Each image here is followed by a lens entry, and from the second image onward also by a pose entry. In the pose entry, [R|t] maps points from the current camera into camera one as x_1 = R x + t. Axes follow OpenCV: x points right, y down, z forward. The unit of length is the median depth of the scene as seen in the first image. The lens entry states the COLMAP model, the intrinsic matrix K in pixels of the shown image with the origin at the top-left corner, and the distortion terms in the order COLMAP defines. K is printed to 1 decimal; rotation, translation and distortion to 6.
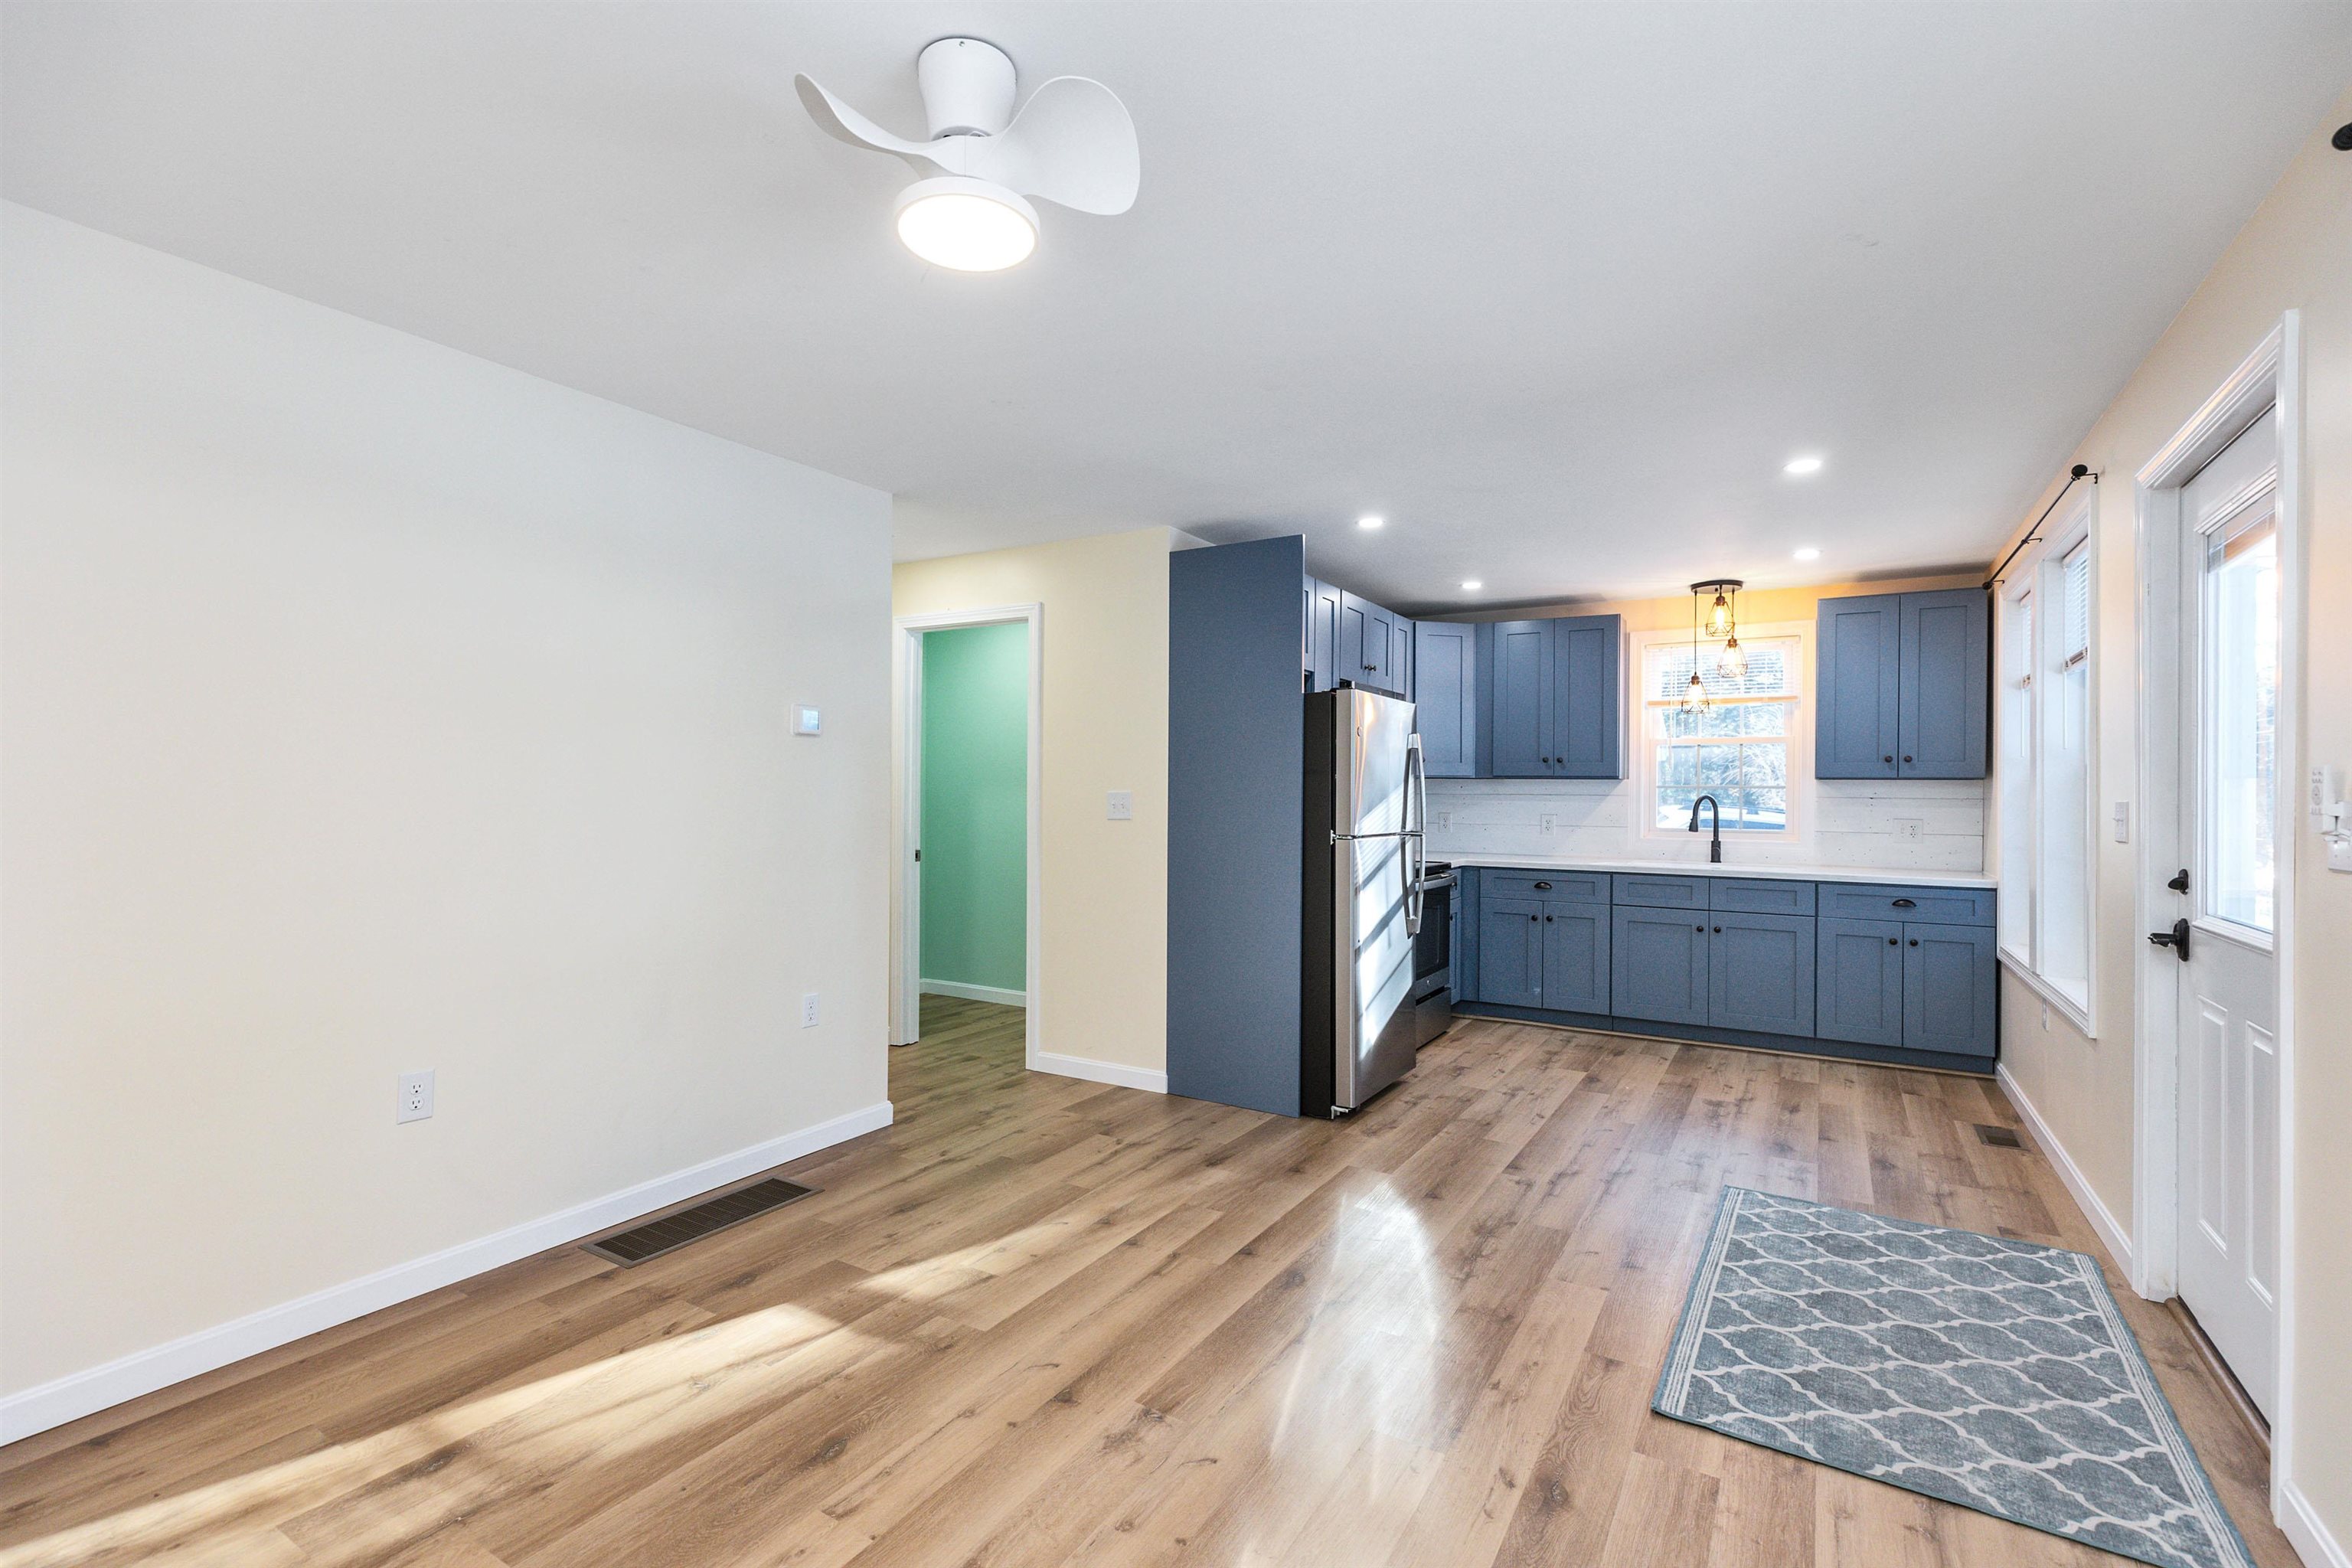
lens RADIAL K [[1054.7, 0, 1158.4], [0, 1054.7, 788.8], [0, 0, 1]] dist [0.004117, 0.000021]
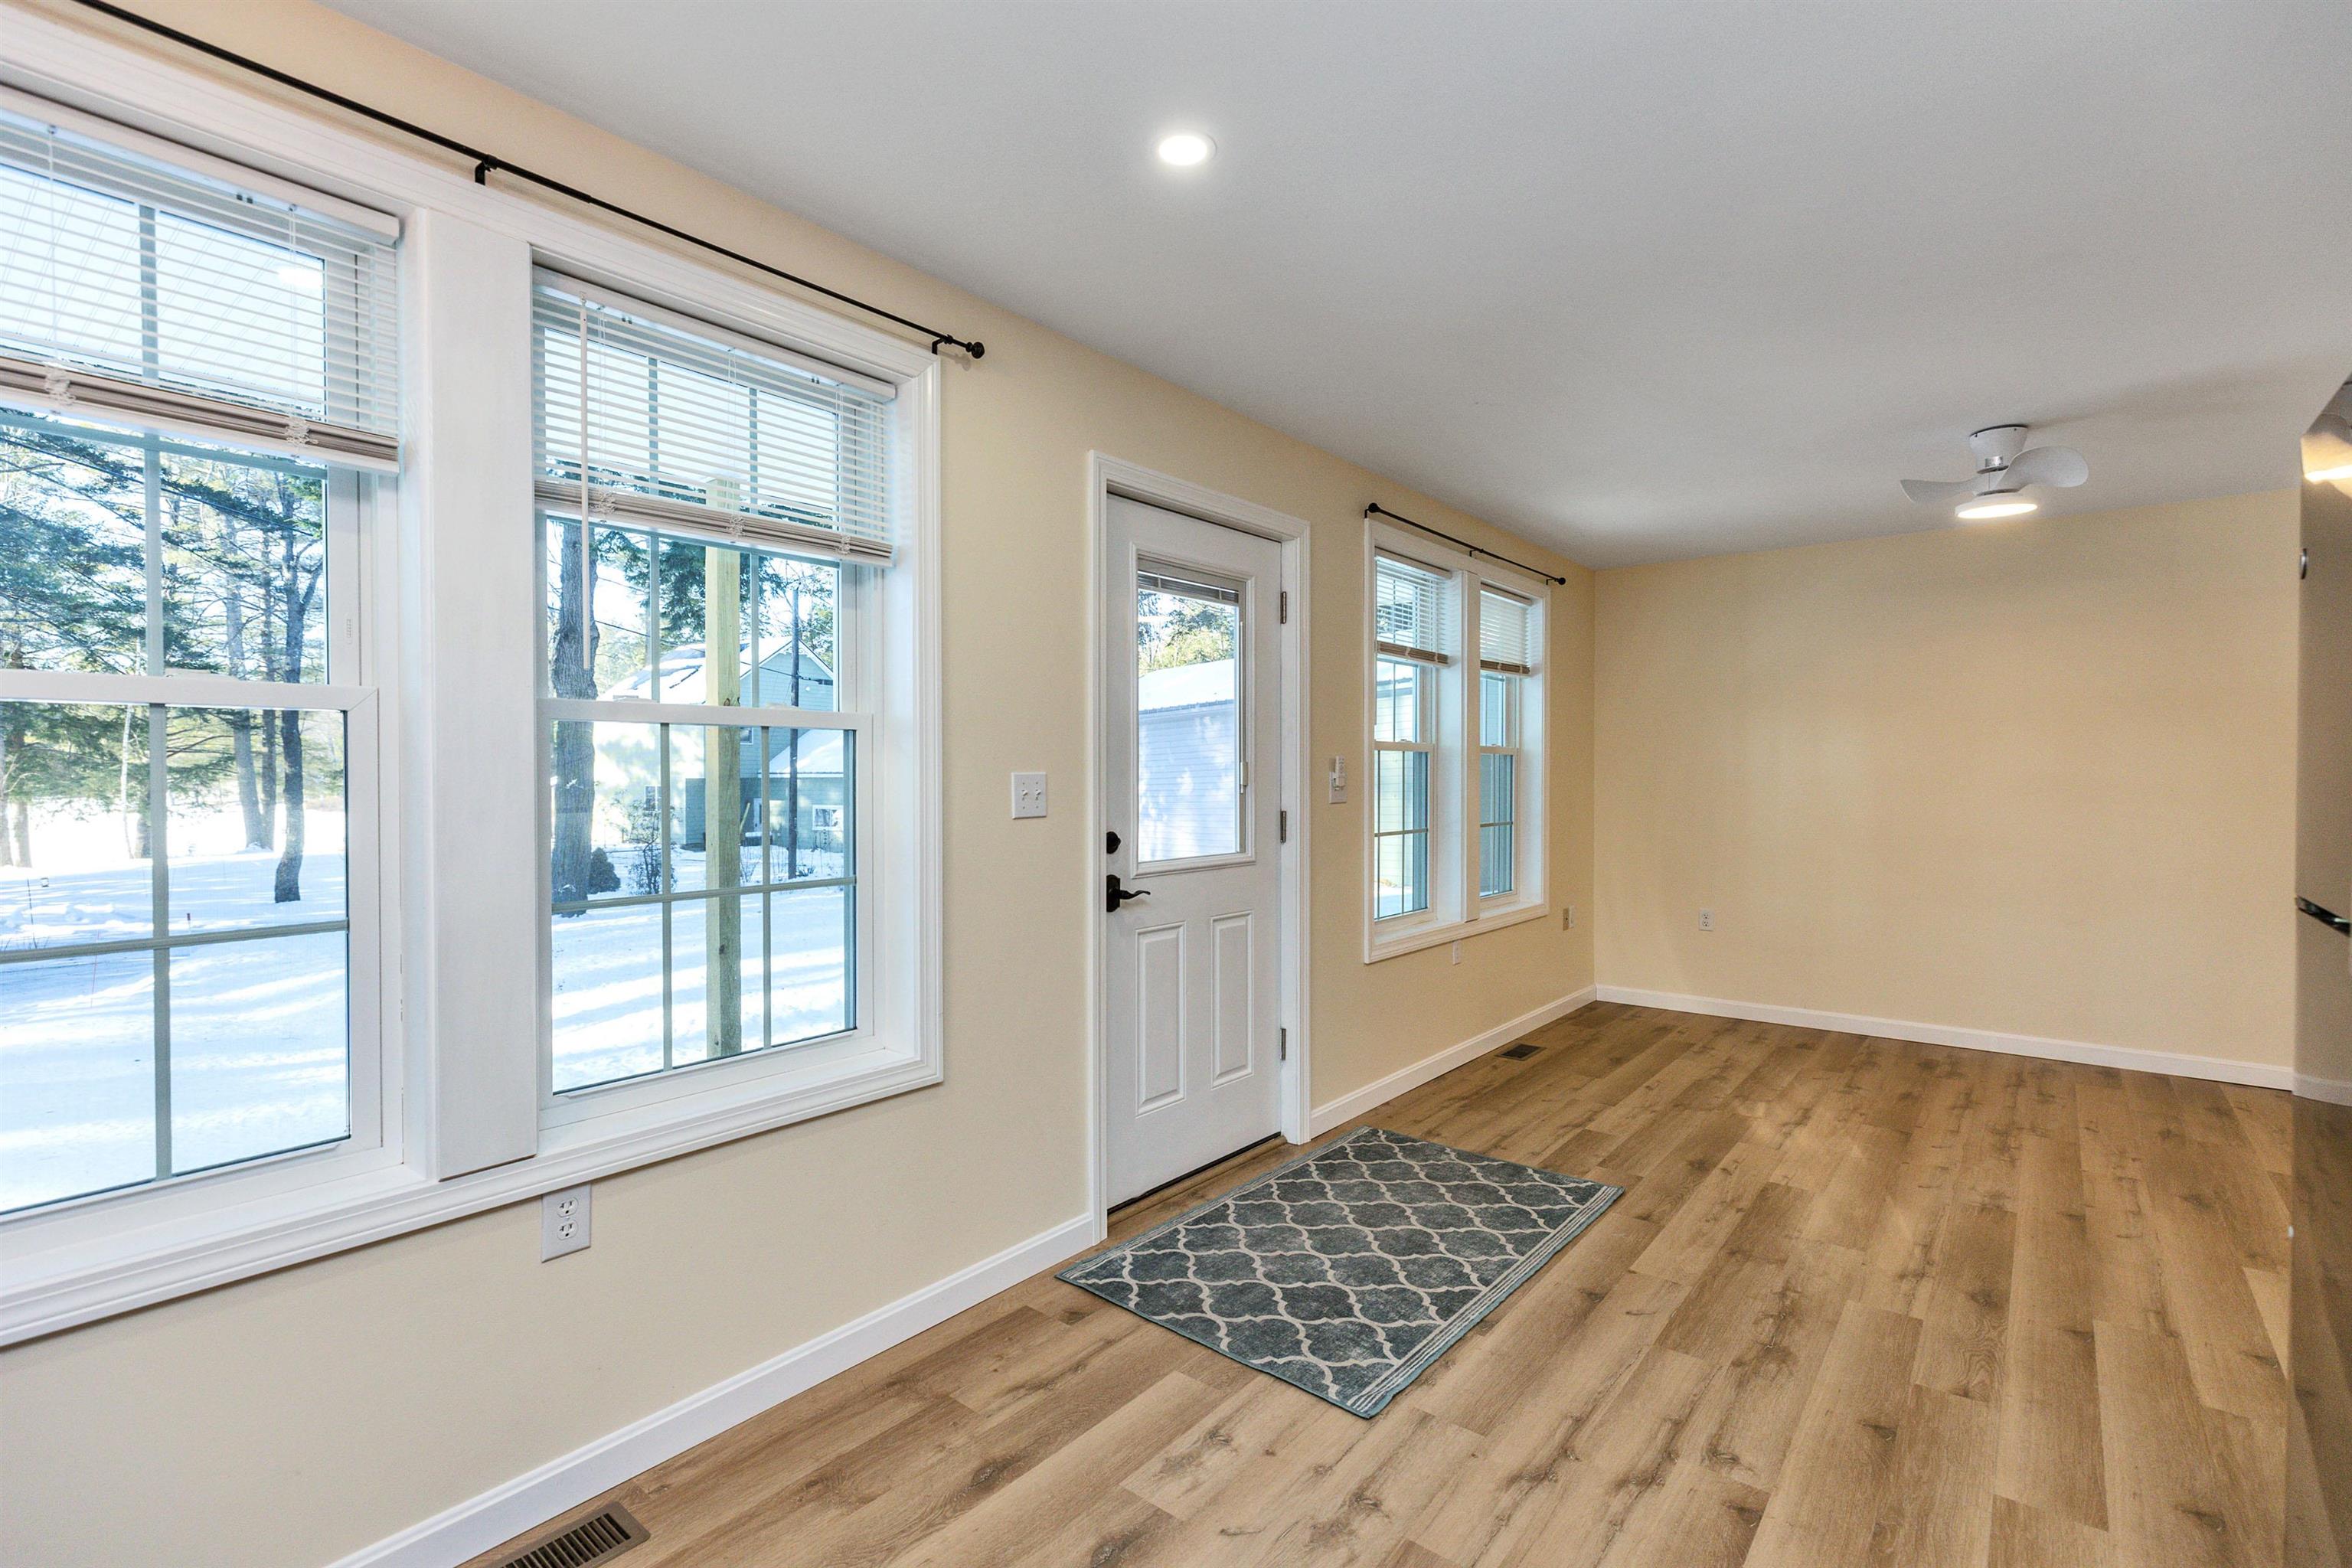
lens RADIAL K [[1066.5, 0, 1171.9], [0, 1066.5, 785.9], [0, 0, 1]] dist [0.003170, -0.000081]
pose [[-0.991456, -0.008093, 0.130189, 0.493415], [-0.006838, 0.999926, 0.010086, 0.009595], [-0.130260, 0.009110, -0.991438, 1.394196]]
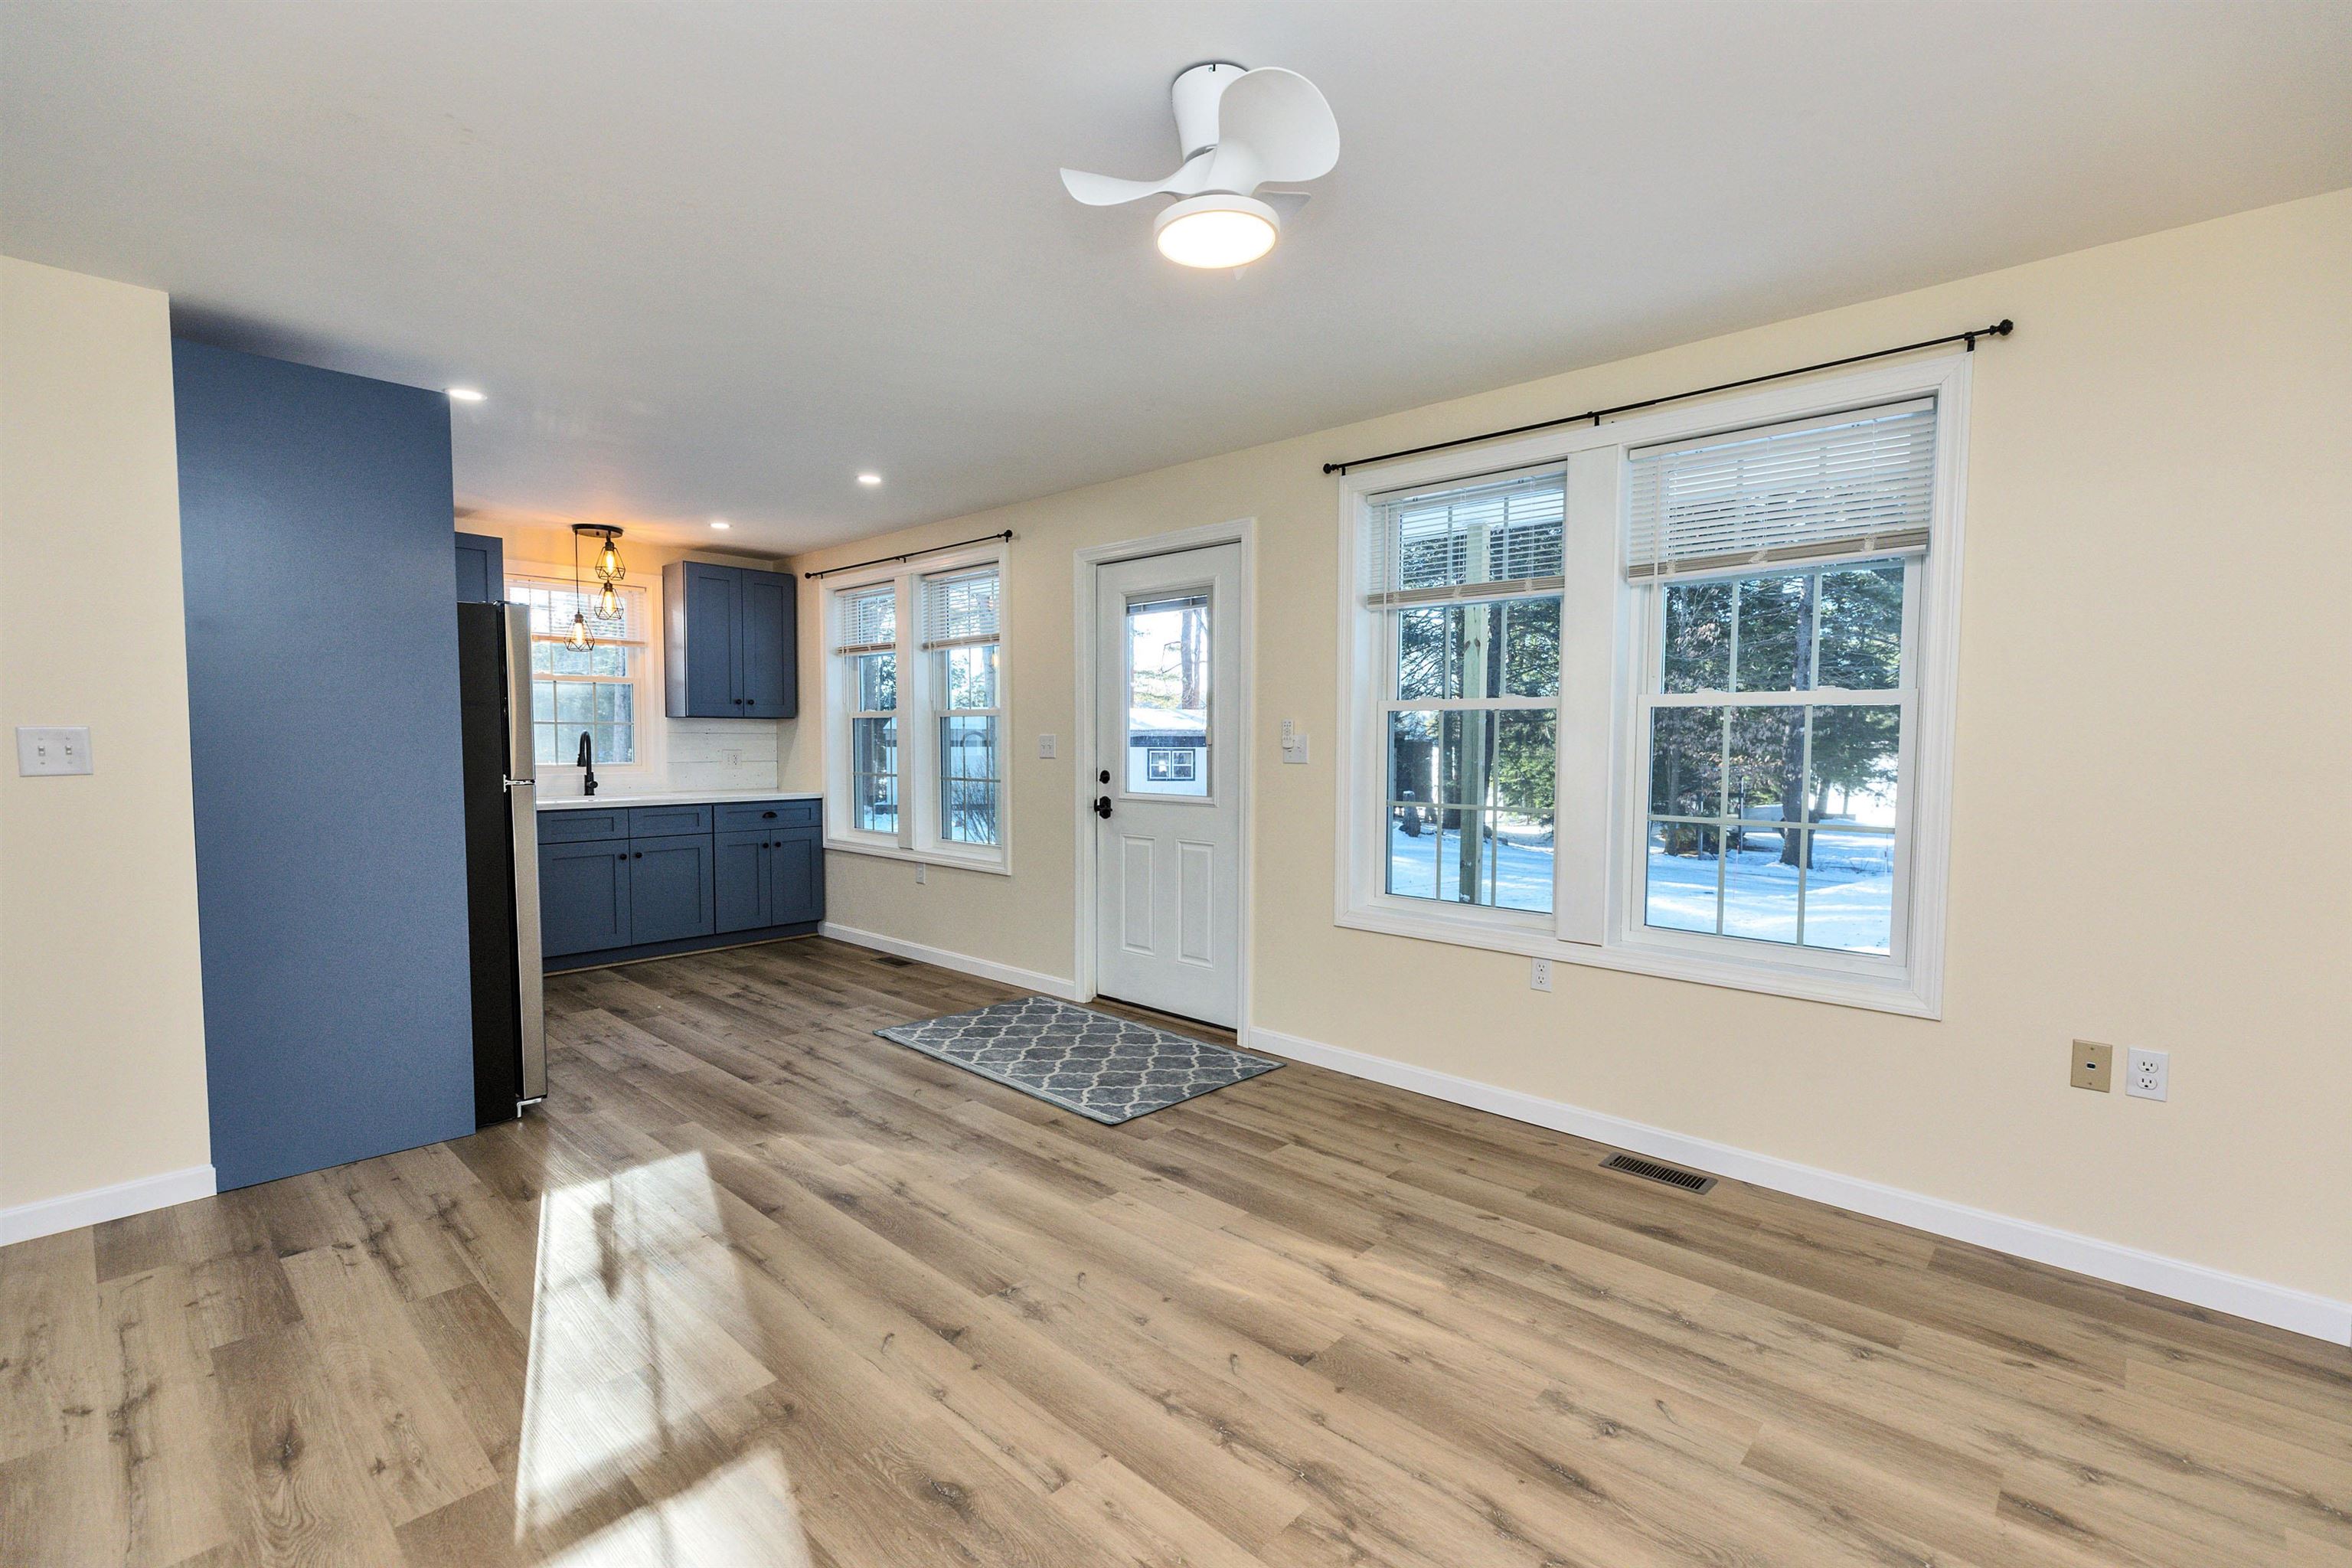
lens RADIAL K [[1049.0, 0, 1168.5], [0, 1049.0, 795.4], [0, 0, 1]] dist [0.003243, 0.000045]
pose [[0.197333, -0.061917, 0.978379, -0.552659], [-0.005442, 0.997919, 0.064251, -0.000097], [-0.980321, -0.018003, 0.196586, 0.339946]]
